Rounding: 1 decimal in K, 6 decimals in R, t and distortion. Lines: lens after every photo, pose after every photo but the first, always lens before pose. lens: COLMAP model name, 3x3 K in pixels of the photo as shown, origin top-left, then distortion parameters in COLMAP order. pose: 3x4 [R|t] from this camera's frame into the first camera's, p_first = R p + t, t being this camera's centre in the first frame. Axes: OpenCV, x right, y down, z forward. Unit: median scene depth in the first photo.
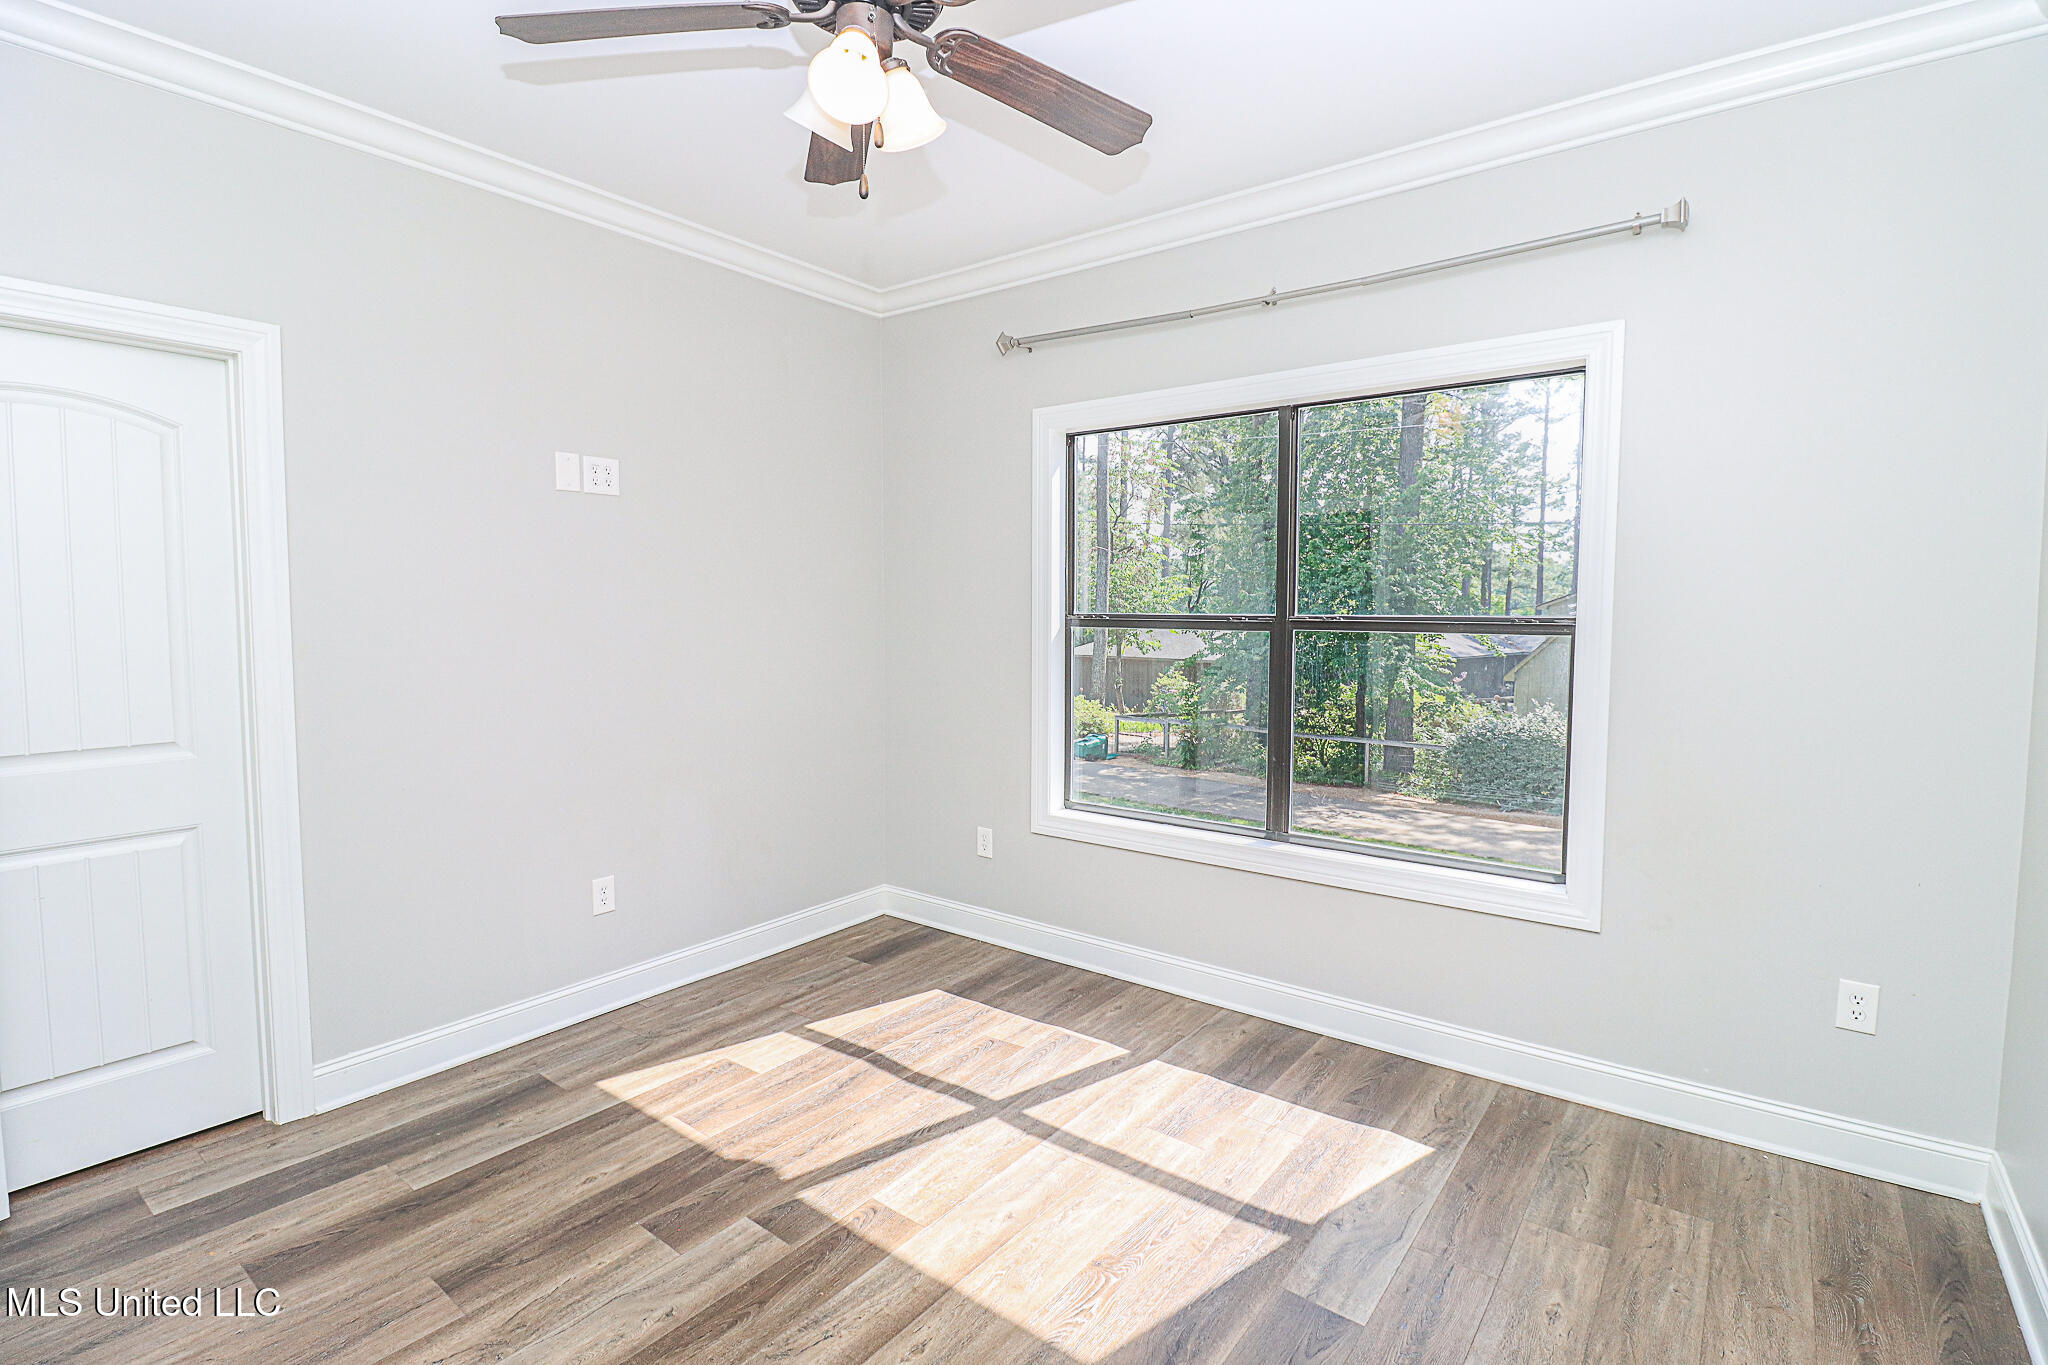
lens RADIAL K [[957.2, 0, 1016.7], [0, 957.2, 658.5], [0, 0, 1]] dist [0.000643, -0.012763]
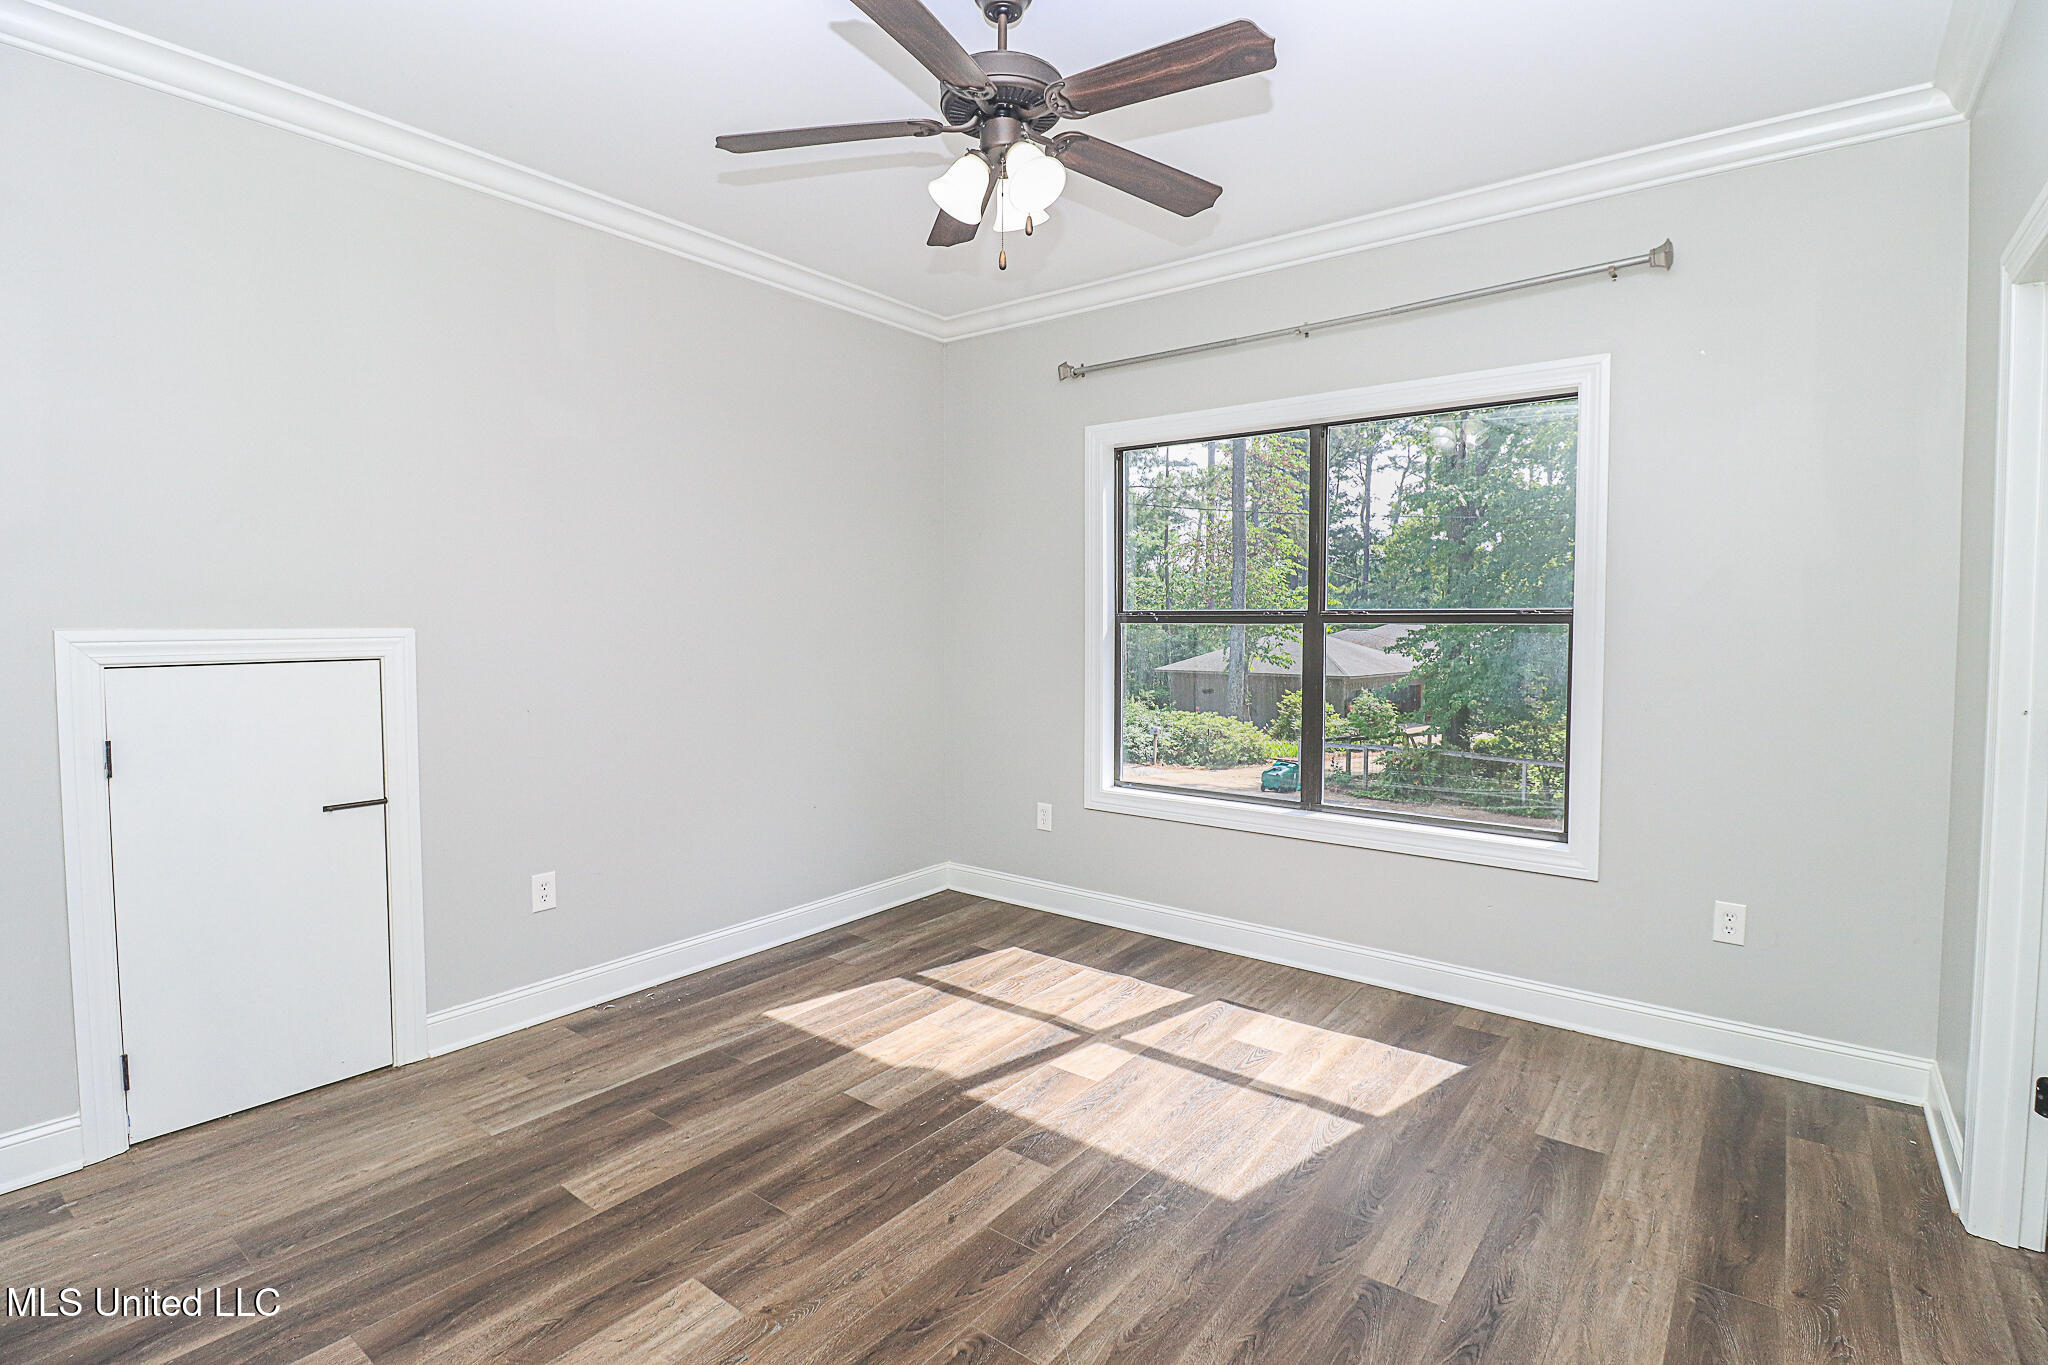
lens RADIAL K [[957.2, 0, 1016.7], [0, 957.2, 658.5], [0, 0, 1]] dist [0.000643, -0.012763]
pose [[0.999693, -0.015072, 0.019652, -0.101190], [0.014851, 0.999825, 0.011381, -0.007072], [-0.019820, -0.011086, 0.999742, -0.126159]]
